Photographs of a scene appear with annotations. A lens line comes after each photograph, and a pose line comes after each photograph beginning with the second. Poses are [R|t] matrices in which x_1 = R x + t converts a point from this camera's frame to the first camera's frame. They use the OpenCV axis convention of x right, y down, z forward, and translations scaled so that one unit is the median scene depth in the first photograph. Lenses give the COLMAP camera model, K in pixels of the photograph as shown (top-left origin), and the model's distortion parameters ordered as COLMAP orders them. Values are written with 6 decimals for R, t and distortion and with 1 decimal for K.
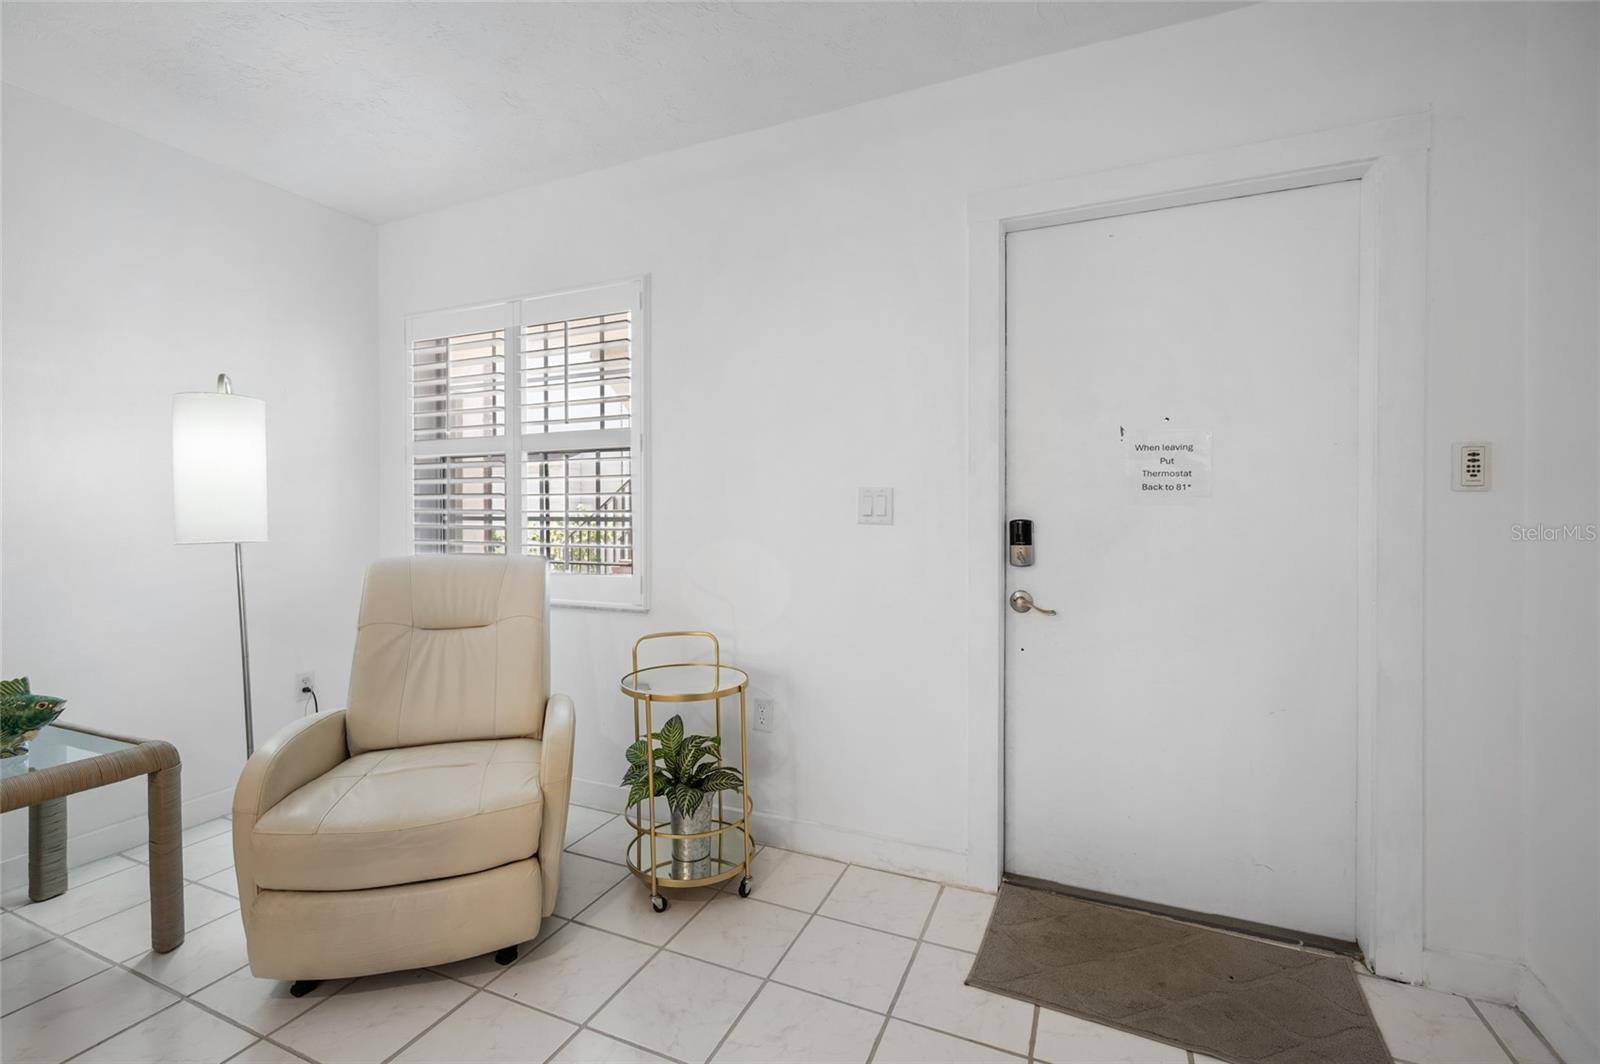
lens RADIAL K [[696.4, 0, 793.7], [0, 696.4, 489.6], [0, 0, 1]] dist [-0.001808, 0.000231]
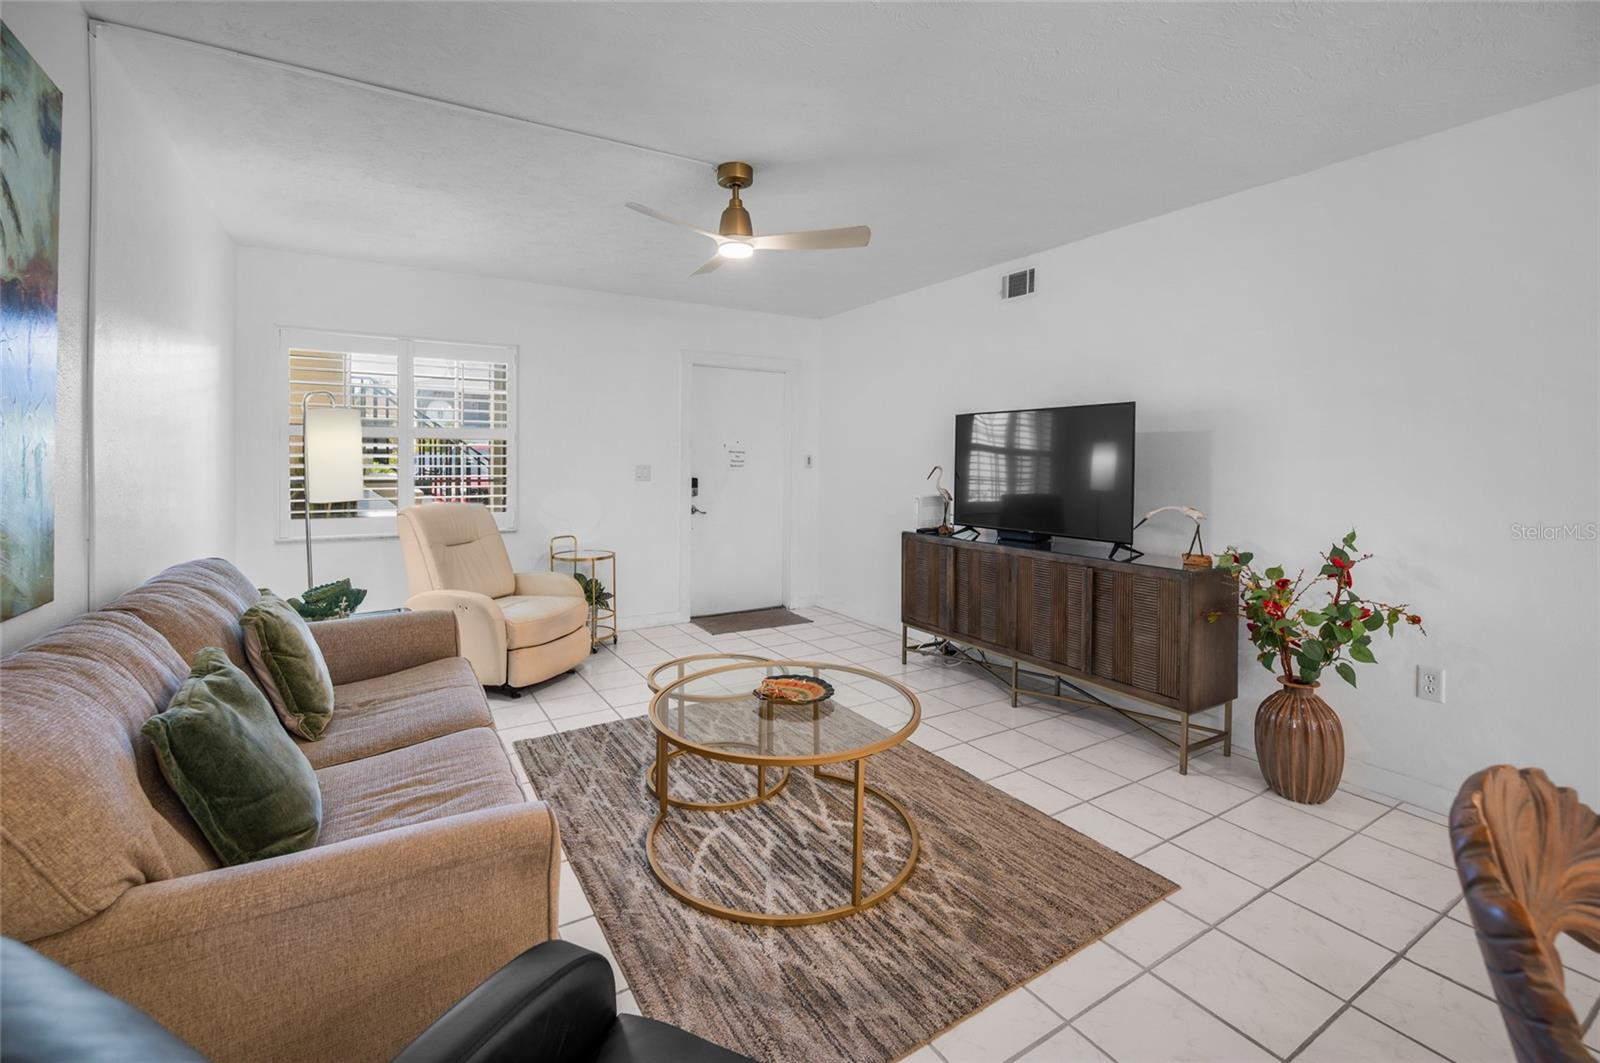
lens RADIAL K [[694.9, 0, 775.5], [0, 694.9, 462.0], [0, 0, 1]] dist [0.000644, -0.000194]
pose [[0.578611, 0.000751, 0.815603, -1.611683], [-0.029164, 0.999379, 0.019769, -0.076037], [-0.815082, -0.035225, 0.578273, -0.737361]]
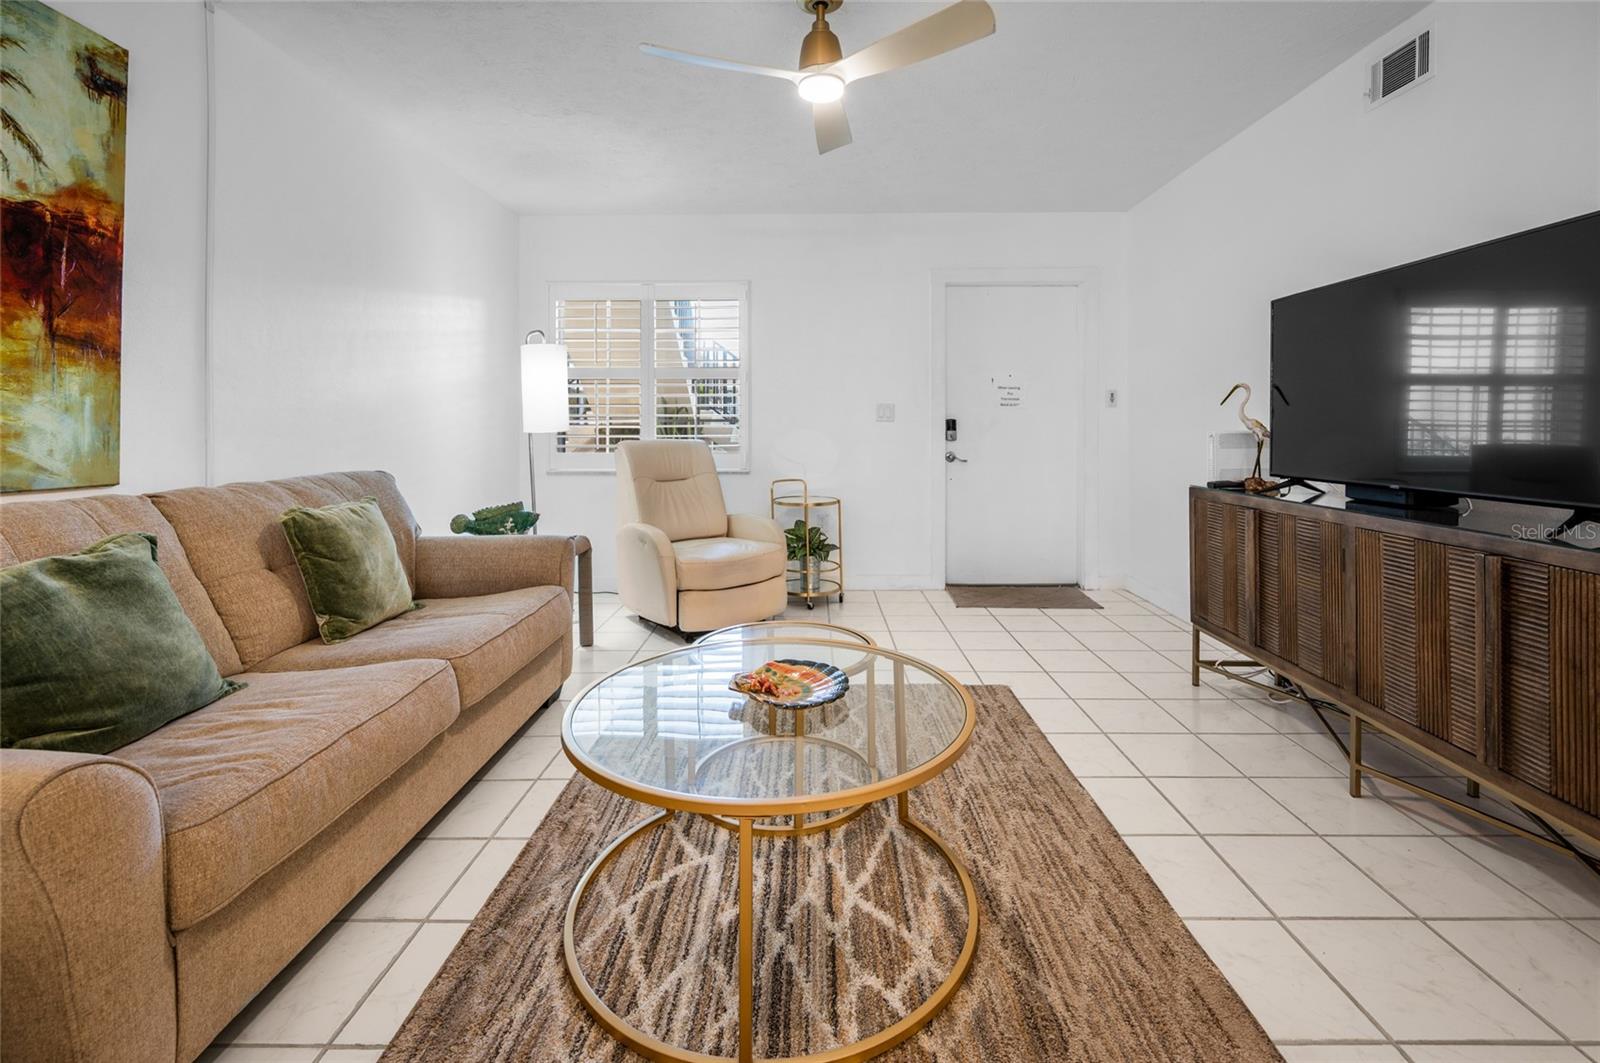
lens RADIAL K [[695.9, 0, 802.2], [0, 695.9, 419.9], [0, 0, 1]] dist [0.000794, -0.000100]
pose [[0.918670, 0.002113, 0.395020, -0.968332], [-0.009899, 0.999795, 0.017673, 0.011893], [-0.394902, -0.020146, 0.918503, -0.820233]]
